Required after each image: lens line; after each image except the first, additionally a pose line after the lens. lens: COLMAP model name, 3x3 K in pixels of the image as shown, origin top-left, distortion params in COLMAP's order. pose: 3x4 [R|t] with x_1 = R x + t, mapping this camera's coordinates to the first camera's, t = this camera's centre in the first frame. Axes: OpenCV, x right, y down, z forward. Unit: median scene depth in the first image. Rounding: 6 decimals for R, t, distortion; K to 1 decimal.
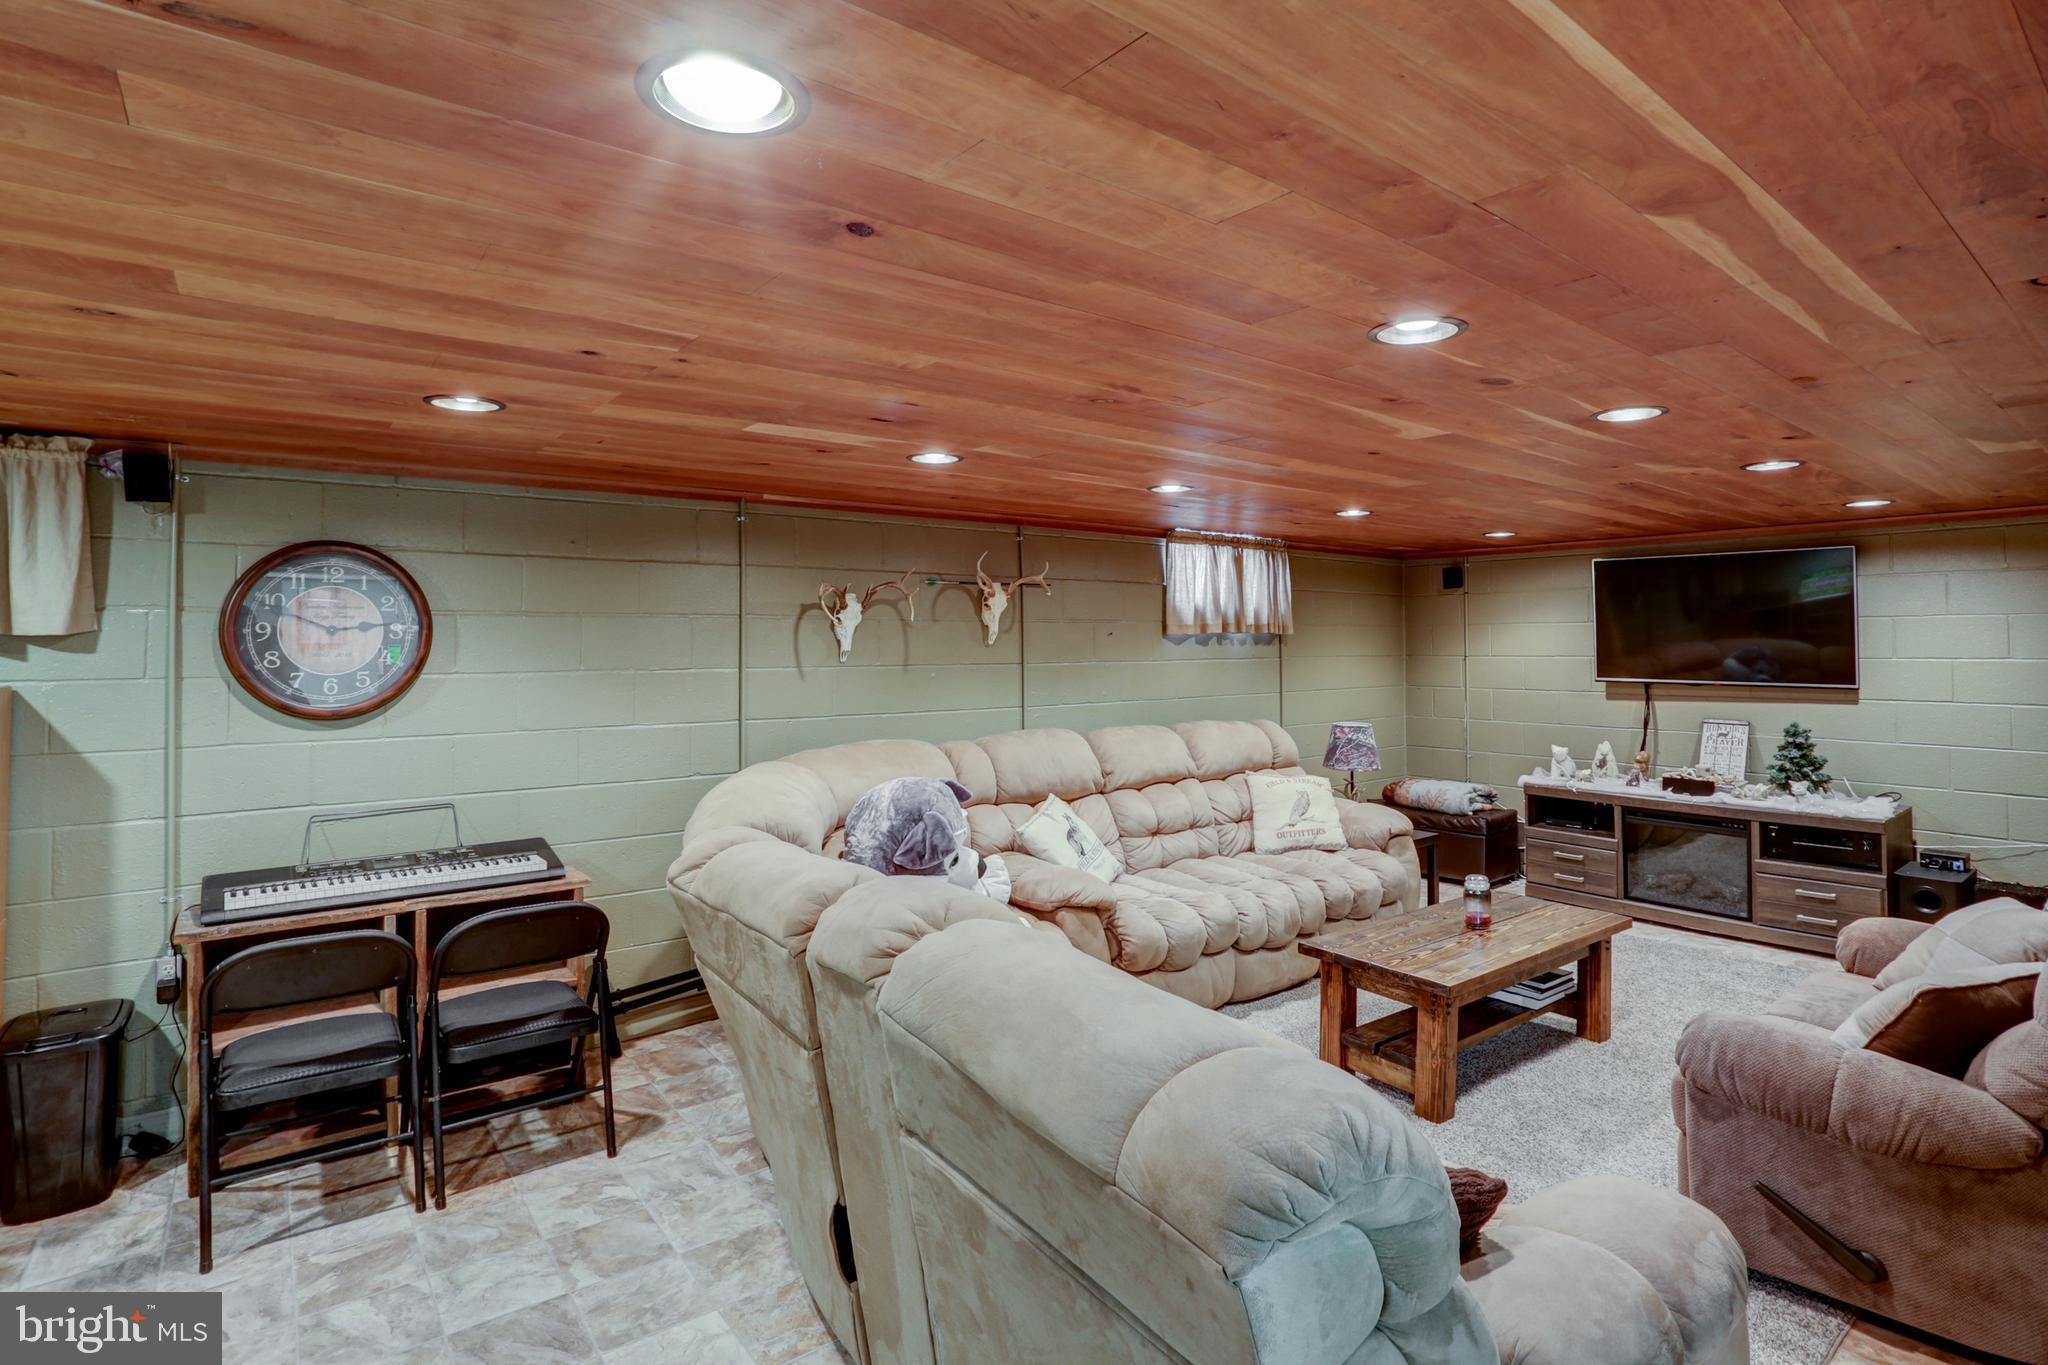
lens RADIAL K [[1000.9, 0, 1027.0], [0, 1000.9, 639.3], [0, 0, 1]] dist [-0.044763, 0.000029]
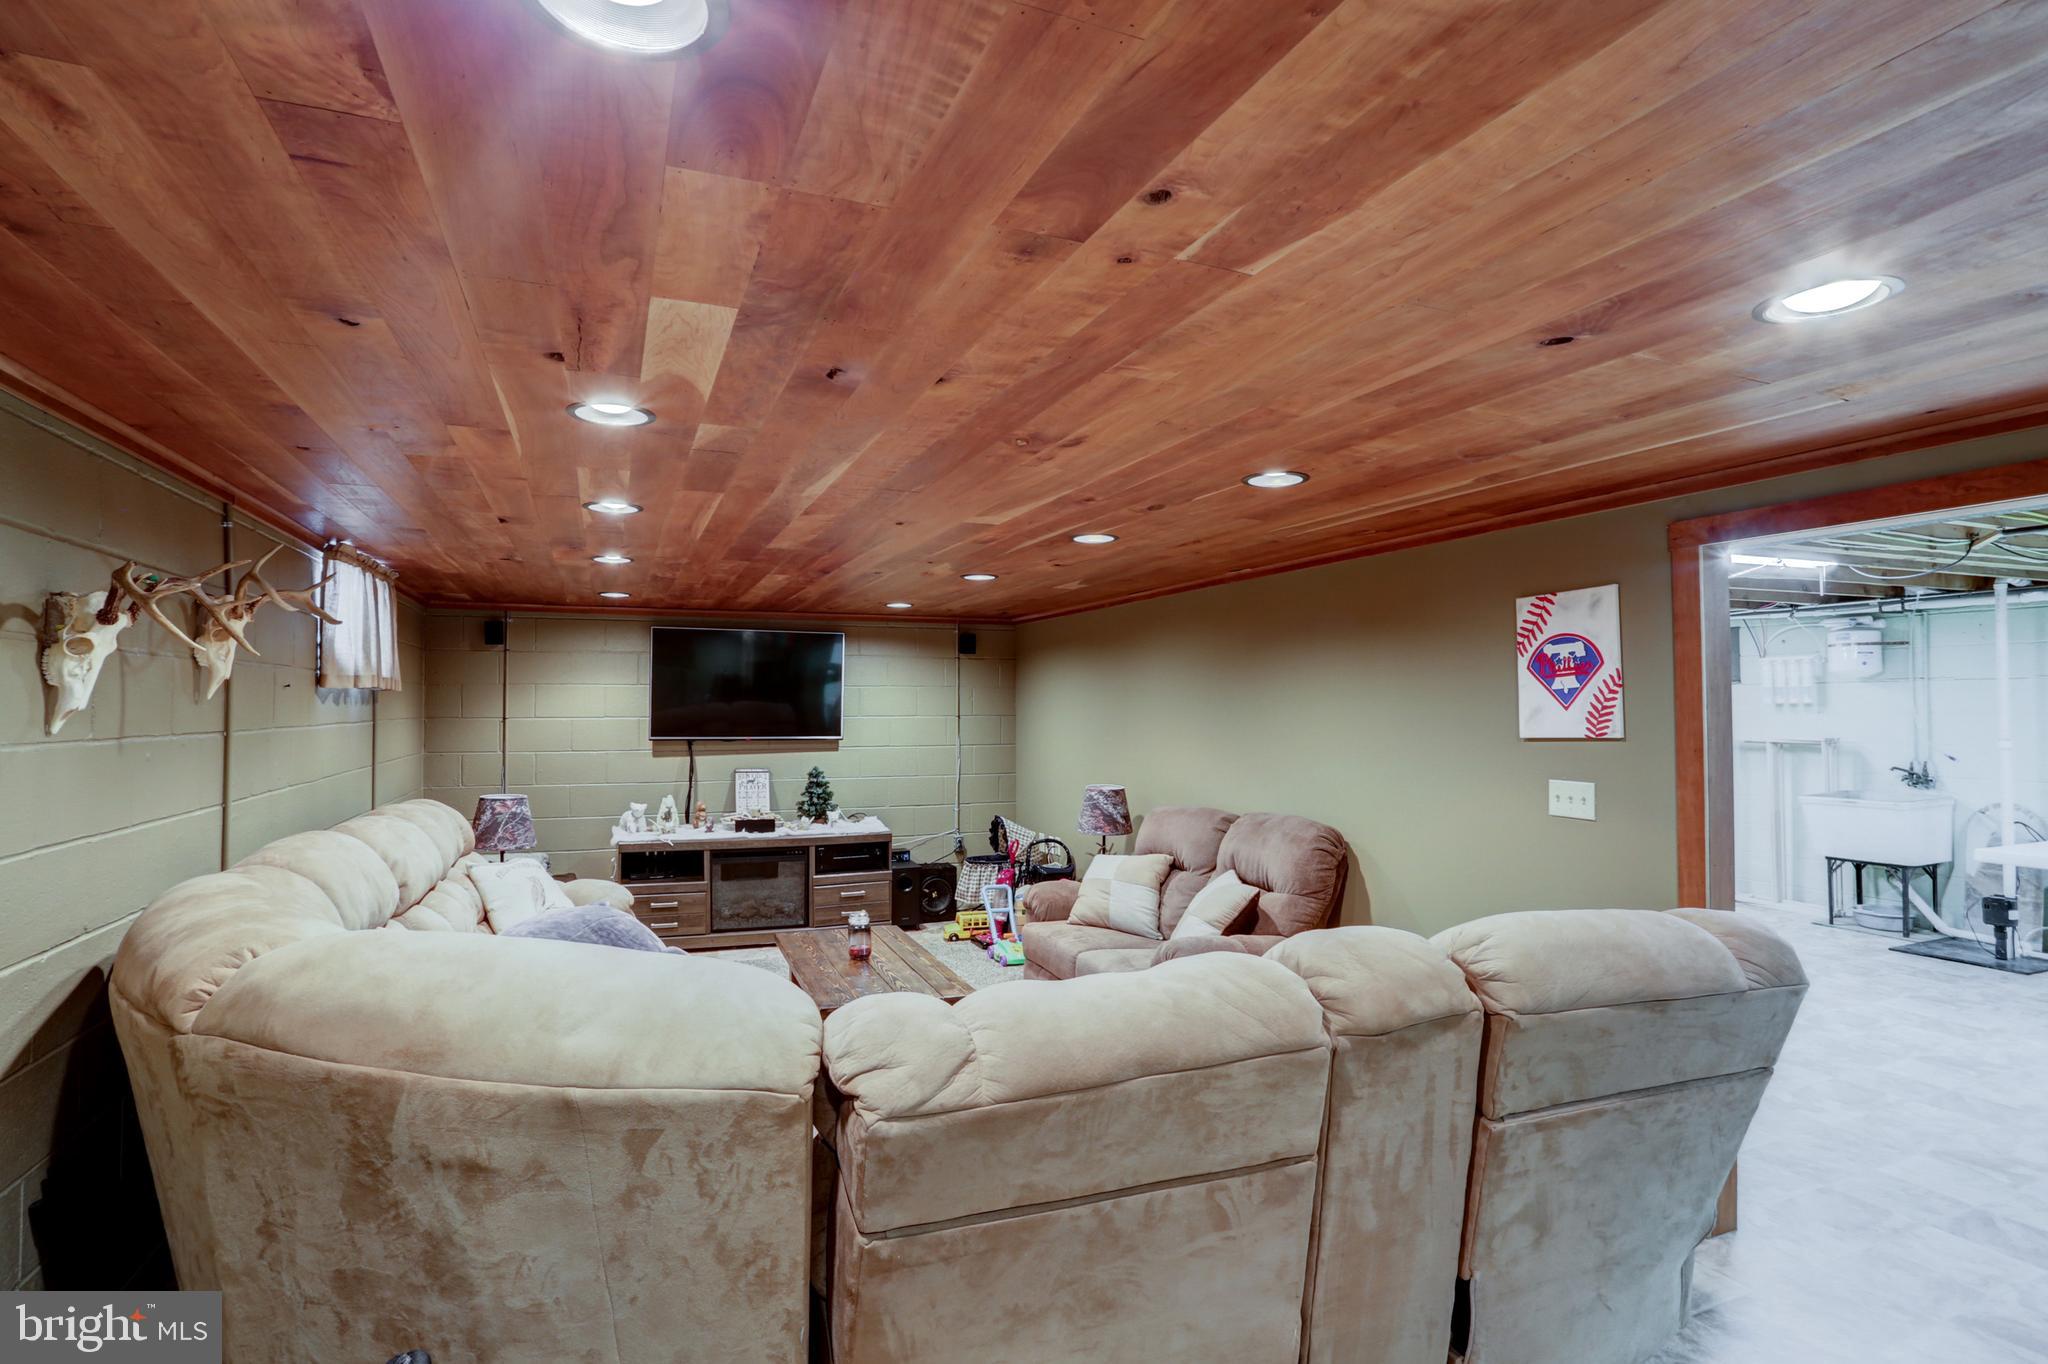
lens RADIAL K [[1003.4, 0, 1024.0], [0, 1003.4, 682.0], [0, 0, 1]] dist [-0.083136, 0.048285]
pose [[0.276325, 0.026823, 0.960690, -0.406902], [-0.004892, 0.999637, -0.026503, 0.006980], [-0.961052, 0.002624, 0.276355, 0.363282]]
